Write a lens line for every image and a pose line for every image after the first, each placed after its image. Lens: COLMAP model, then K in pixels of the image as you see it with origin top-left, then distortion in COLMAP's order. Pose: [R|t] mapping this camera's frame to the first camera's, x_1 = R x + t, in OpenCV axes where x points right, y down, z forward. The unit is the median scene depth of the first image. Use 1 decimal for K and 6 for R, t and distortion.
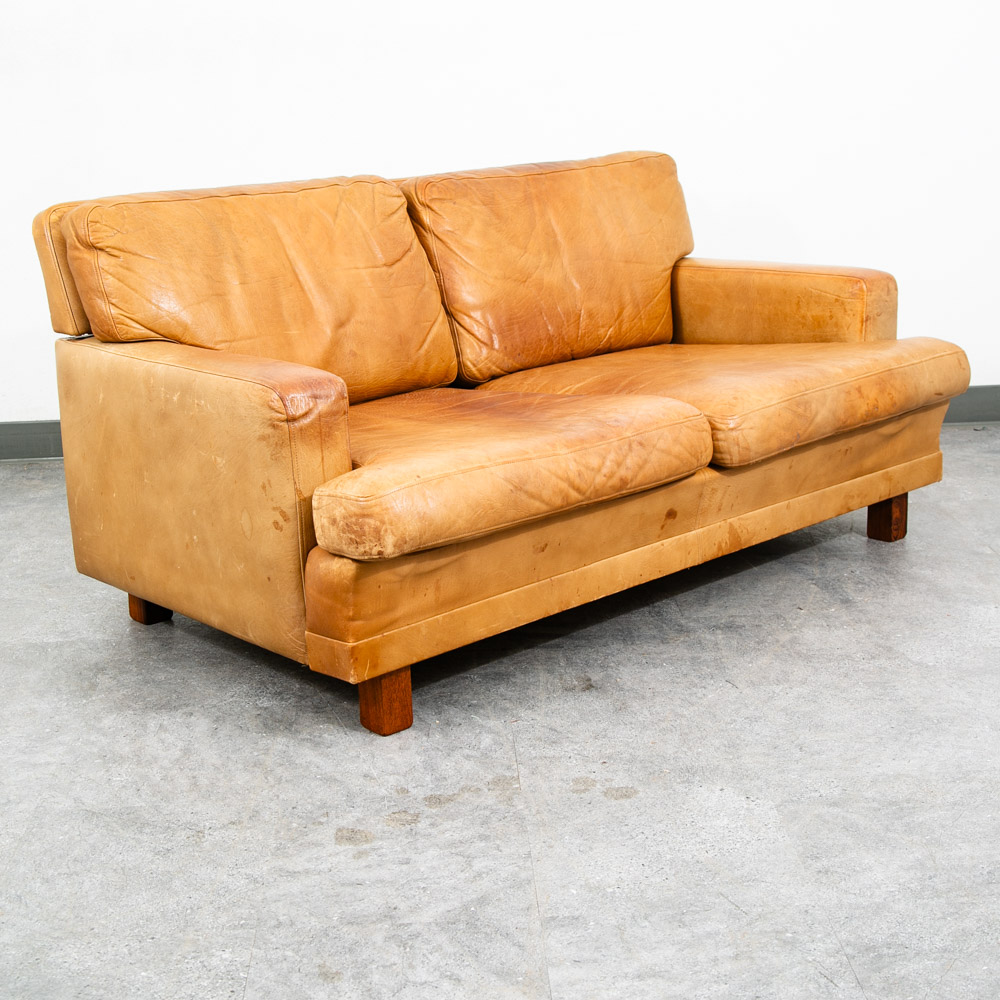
lens RADIAL K [[1546.6, 0, 484.6], [0, 1546.6, 498.4], [0, 0, 1]] dist [0.041343, 0.042764]
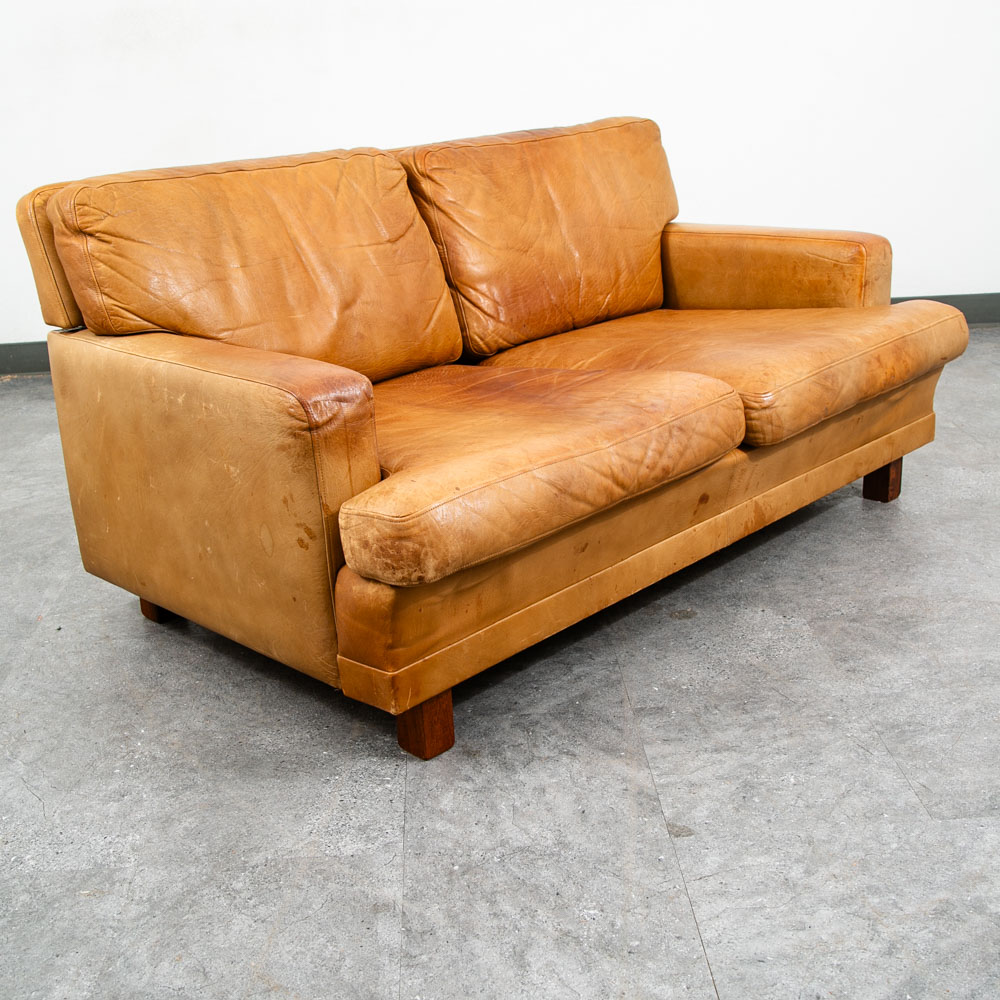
lens RADIAL K [[1236.3, 0, 482.3], [0, 1236.3, 527.8], [0, 0, 1]] dist [-0.014143, -0.052774]
pose [[0.998322, -0.034166, 0.046762, -0.051384], [0.029599, 0.995028, 0.095094, -0.046914], [-0.049778, -0.093551, 0.994369, 0.229679]]
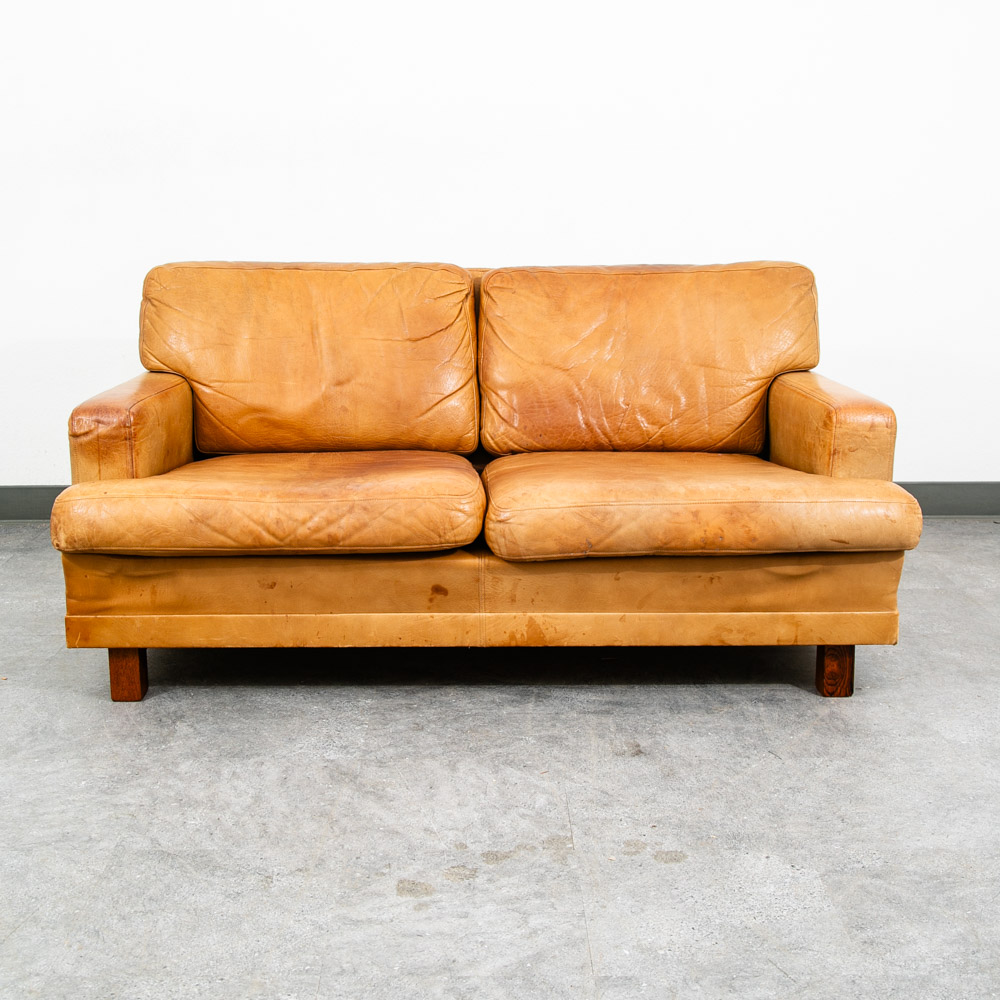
lens RADIAL K [[1446.9, 0, 500.0], [0, 1446.9, 500.0], [0, 0, 1]] dist [-0.030758, -0.046572]
pose [[0.754194, 0.170498, -0.634131, 0.735971], [-0.198347, 0.979745, 0.027521, -0.081871], [0.625979, 0.105022, 0.772736, 0.241384]]
